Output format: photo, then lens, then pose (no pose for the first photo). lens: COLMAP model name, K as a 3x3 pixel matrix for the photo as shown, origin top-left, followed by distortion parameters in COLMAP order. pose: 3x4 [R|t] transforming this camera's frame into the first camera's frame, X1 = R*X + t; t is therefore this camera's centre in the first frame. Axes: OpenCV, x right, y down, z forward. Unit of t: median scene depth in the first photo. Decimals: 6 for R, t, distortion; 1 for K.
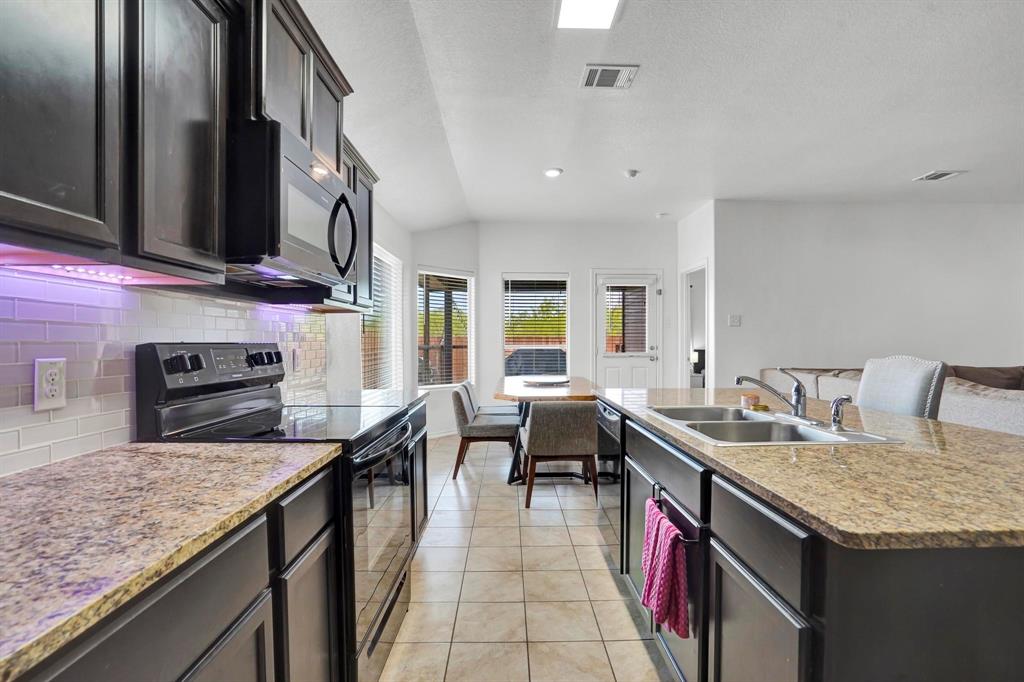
lens RADIAL K [[494.7, 0, 514.0], [0, 494.7, 345.6], [0, 0, 1]] dist [-0.045365, 0.017170]
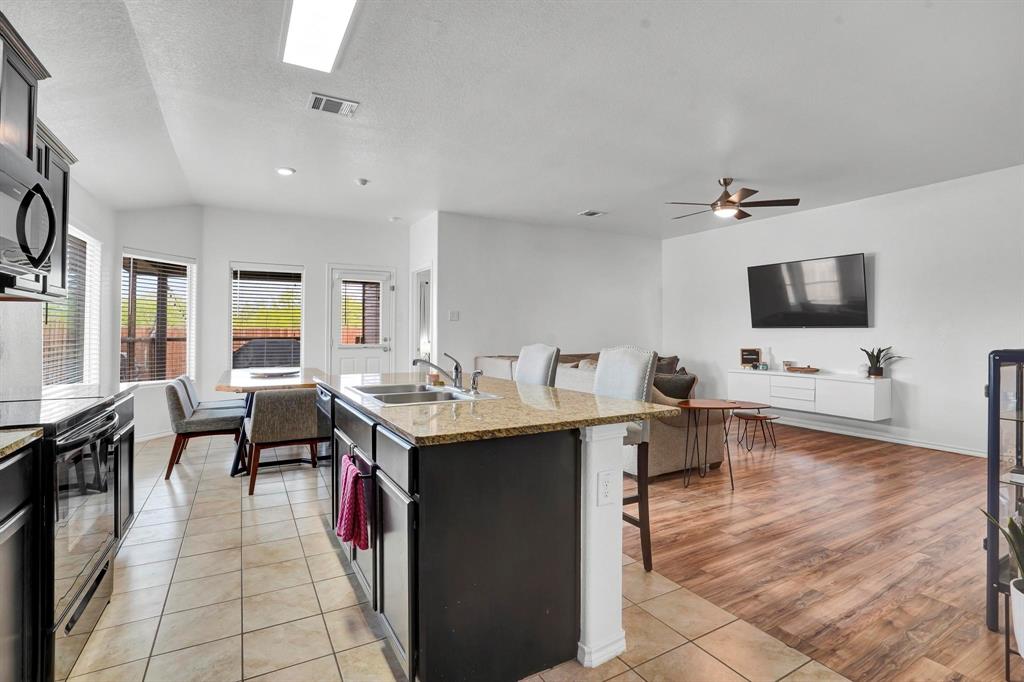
lens RADIAL K [[494.7, 0, 513.2], [0, 494.7, 322.0], [0, 0, 1]] dist [-0.045365, 0.017170]
pose [[0.879795, 0.012668, 0.475184, 0.026229], [0.002571, 0.999503, -0.031407, 0.001253], [-0.475346, 0.028853, 0.879326, -0.208571]]
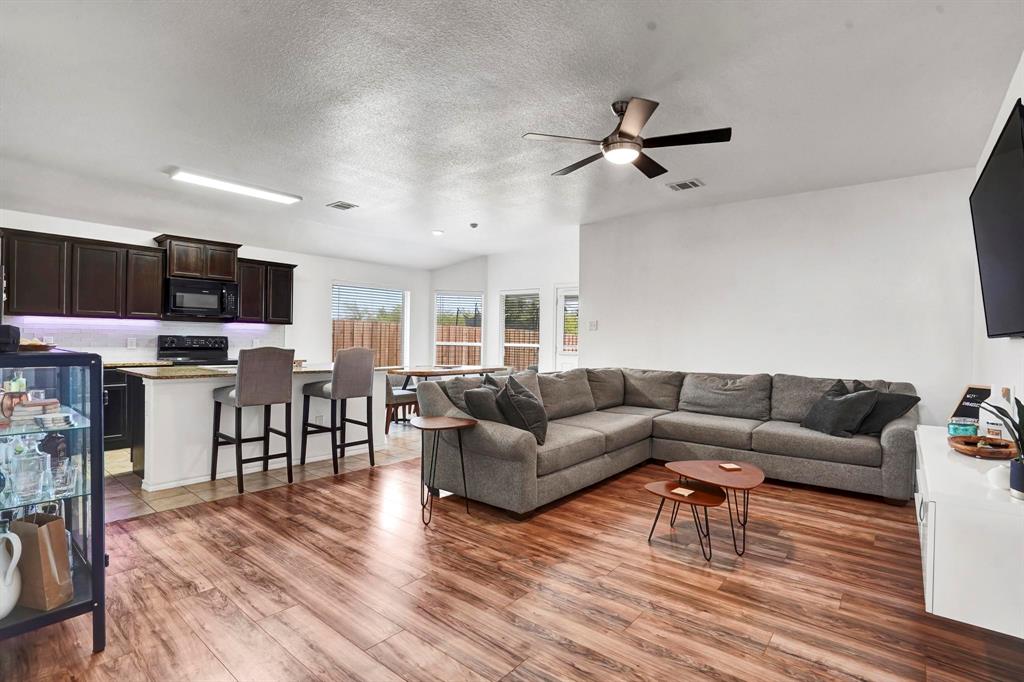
lens RADIAL K [[494.7, 0, 516.2], [0, 494.7, 340.4], [0, 0, 1]] dist [-0.045365, 0.017170]
pose [[0.757756, 0.015213, -0.652360, 2.109051], [-0.024936, 0.999673, -0.005652, -0.006771], [0.652061, 0.020551, 0.757888, -0.043973]]
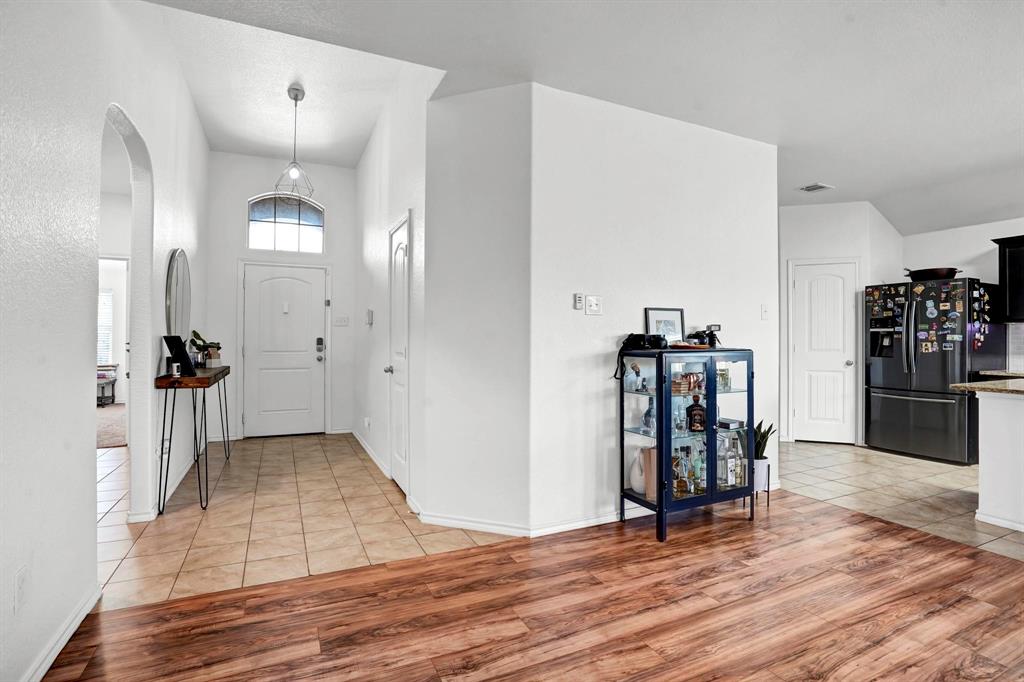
lens RADIAL K [[494.7, 0, 513.9], [0, 494.7, 337.1], [0, 0, 1]] dist [-0.045365, 0.017170]
pose [[-0.914404, -0.001071, -0.404802, 1.965191], [-0.005152, 0.999946, 0.008993, -0.015121], [0.404771, 0.010308, -0.914360, 0.916688]]
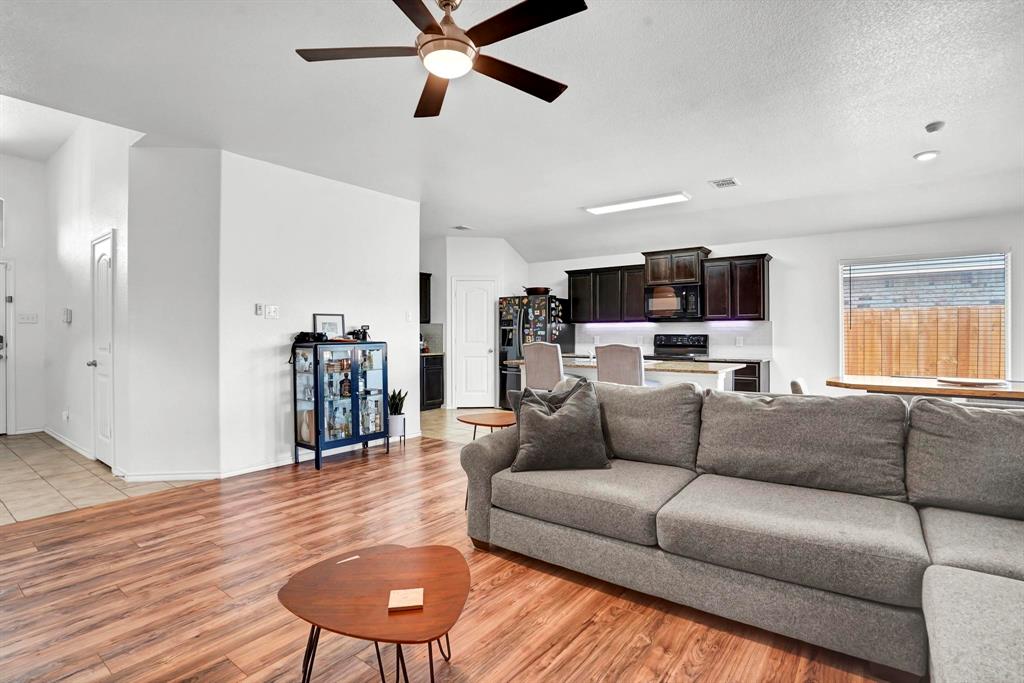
lens RADIAL K [[494.7, 0, 507.1], [0, 494.7, 333.2], [0, 0, 1]] dist [-0.045365, 0.017170]
pose [[-0.630937, 0.004323, -0.775822, 2.092206], [-0.005315, 0.999937, 0.009894, -0.029715], [0.775816, 0.010366, -0.630874, 1.550550]]
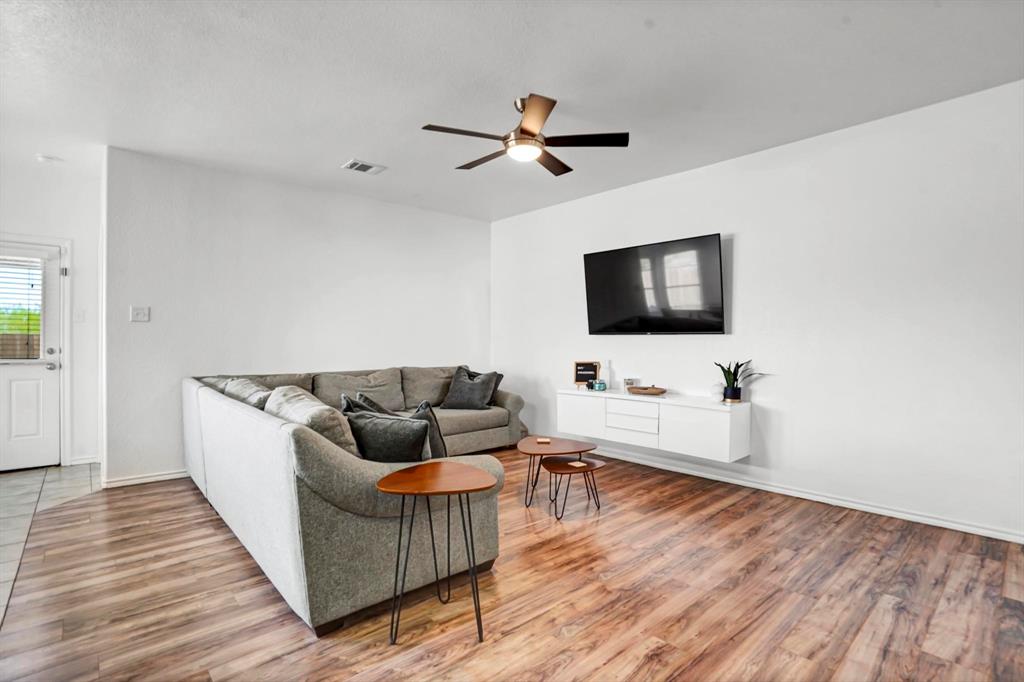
lens RADIAL K [[494.7, 0, 514.4], [0, 494.7, 341.1], [0, 0, 1]] dist [-0.045365, 0.017170]
pose [[0.756766, 0.002424, 0.653682, 0.777645], [0.003586, 0.999963, -0.007861, -0.005143], [-0.653676, 0.008293, 0.756729, 0.130095]]
